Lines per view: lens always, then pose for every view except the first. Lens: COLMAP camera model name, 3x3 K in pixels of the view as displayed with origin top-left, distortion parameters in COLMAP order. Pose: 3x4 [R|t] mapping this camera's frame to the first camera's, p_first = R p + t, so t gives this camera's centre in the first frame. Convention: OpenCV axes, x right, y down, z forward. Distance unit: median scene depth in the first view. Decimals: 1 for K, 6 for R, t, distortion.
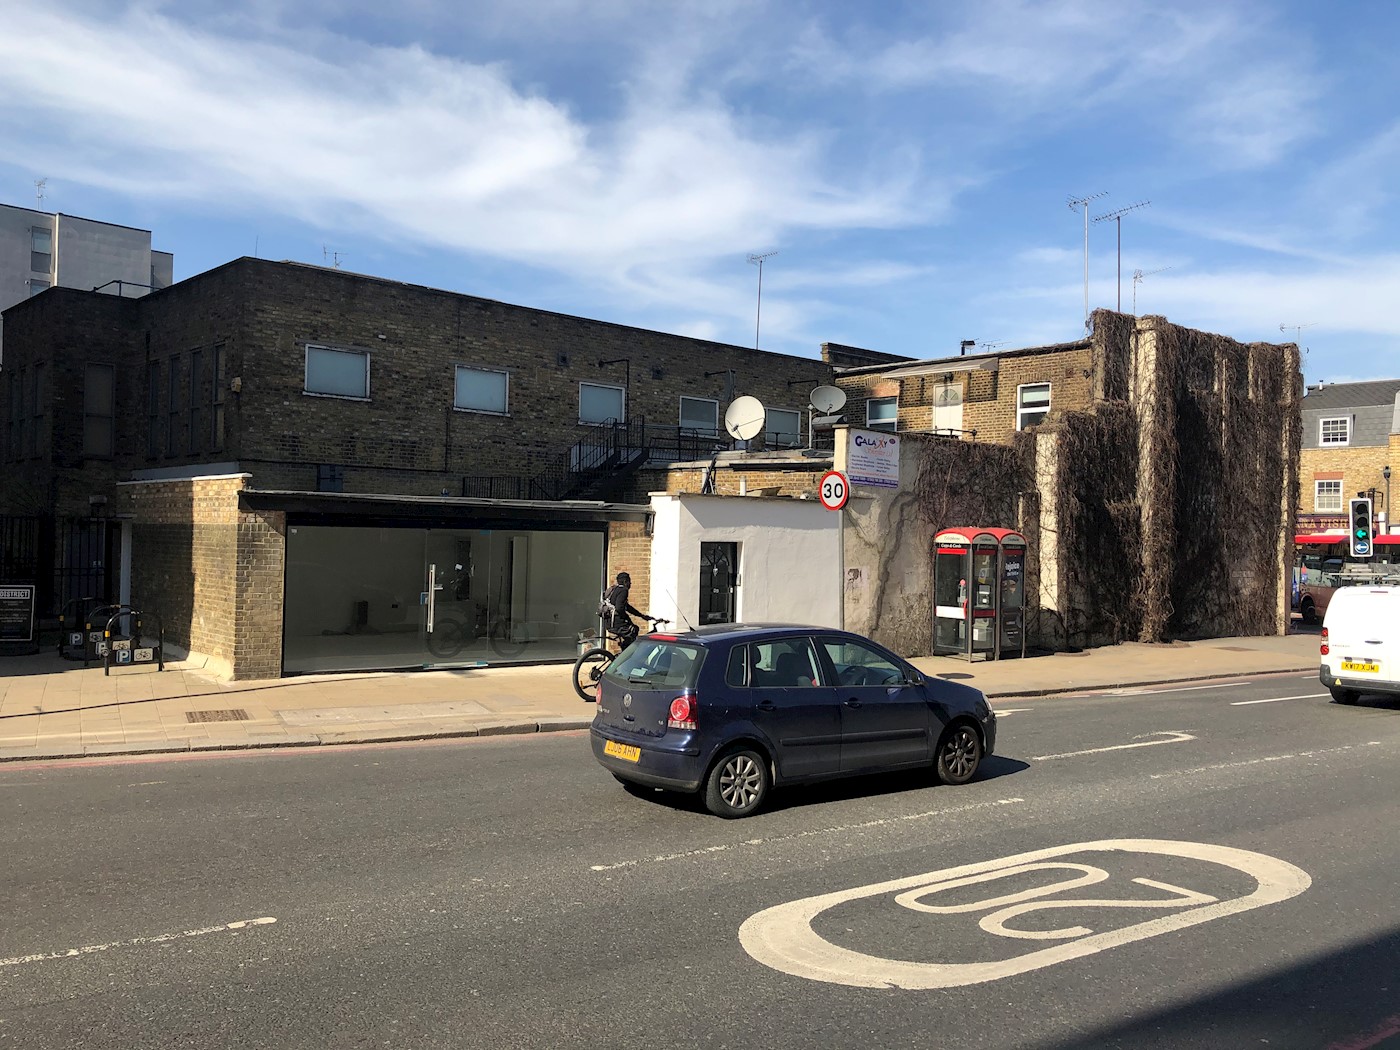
lens RADIAL K [[1178.7, 0, 702.0], [0, 1178.7, 506.8], [0, 0, 1]] dist [0.020897, 0.000813]
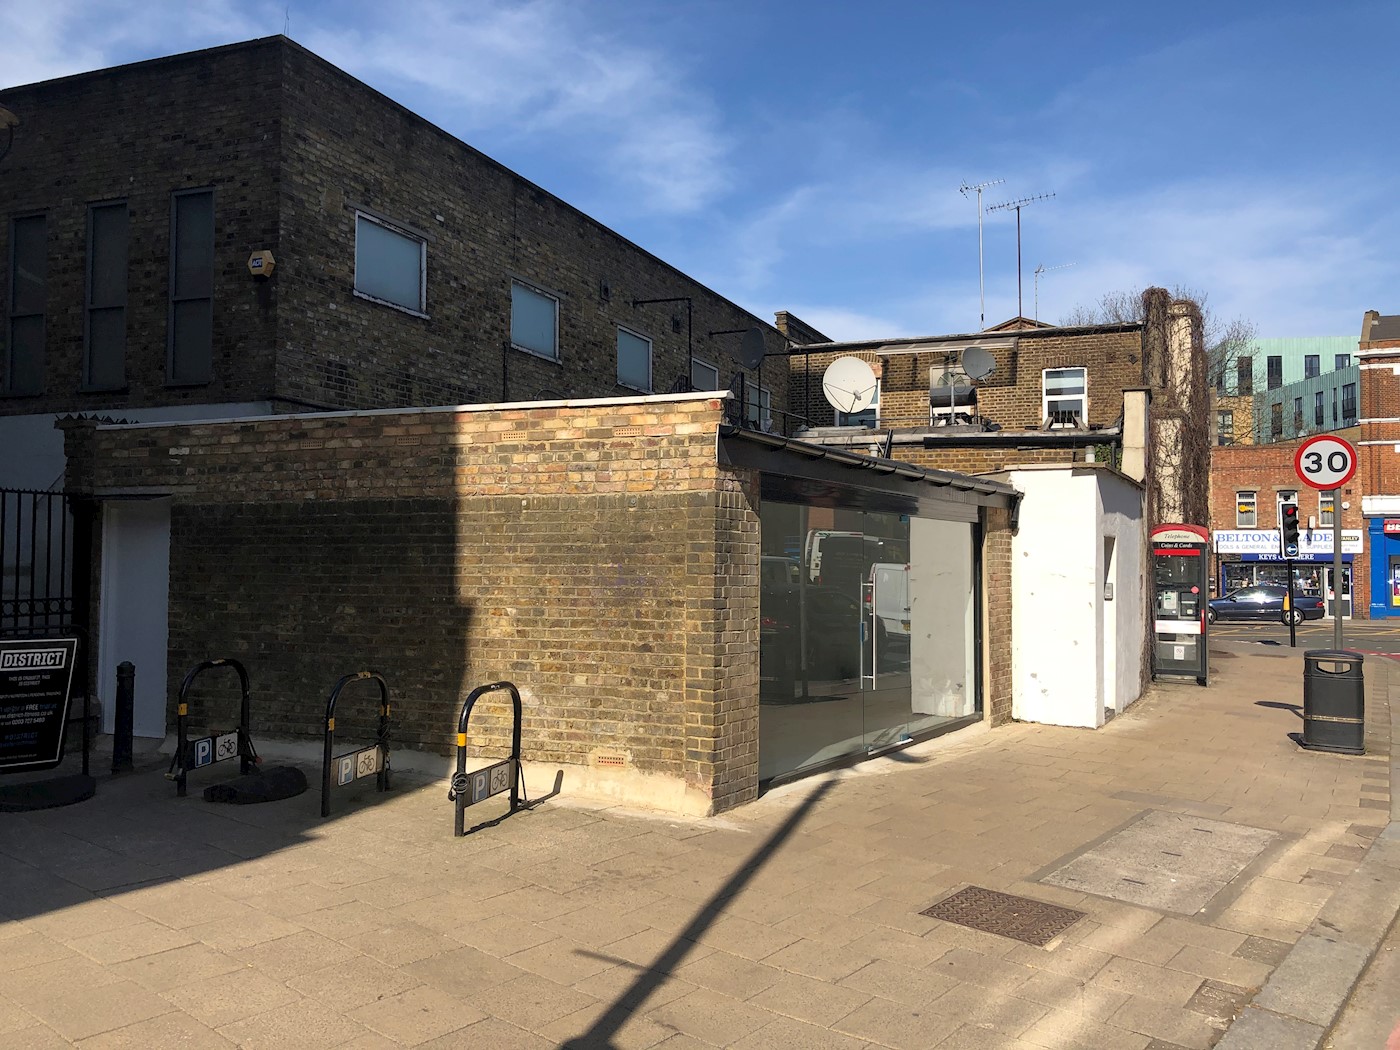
lens RADIAL K [[1171.7, 0, 699.2], [0, 1171.7, 506.0], [0, 0, 1]] dist [0.005431, 0.003953]
pose [[0.900664, 0.007254, 0.434456, -0.416199], [0.002028, 0.999780, -0.020897, 0.020853], [-0.434511, 0.019702, 0.900451, 0.388782]]
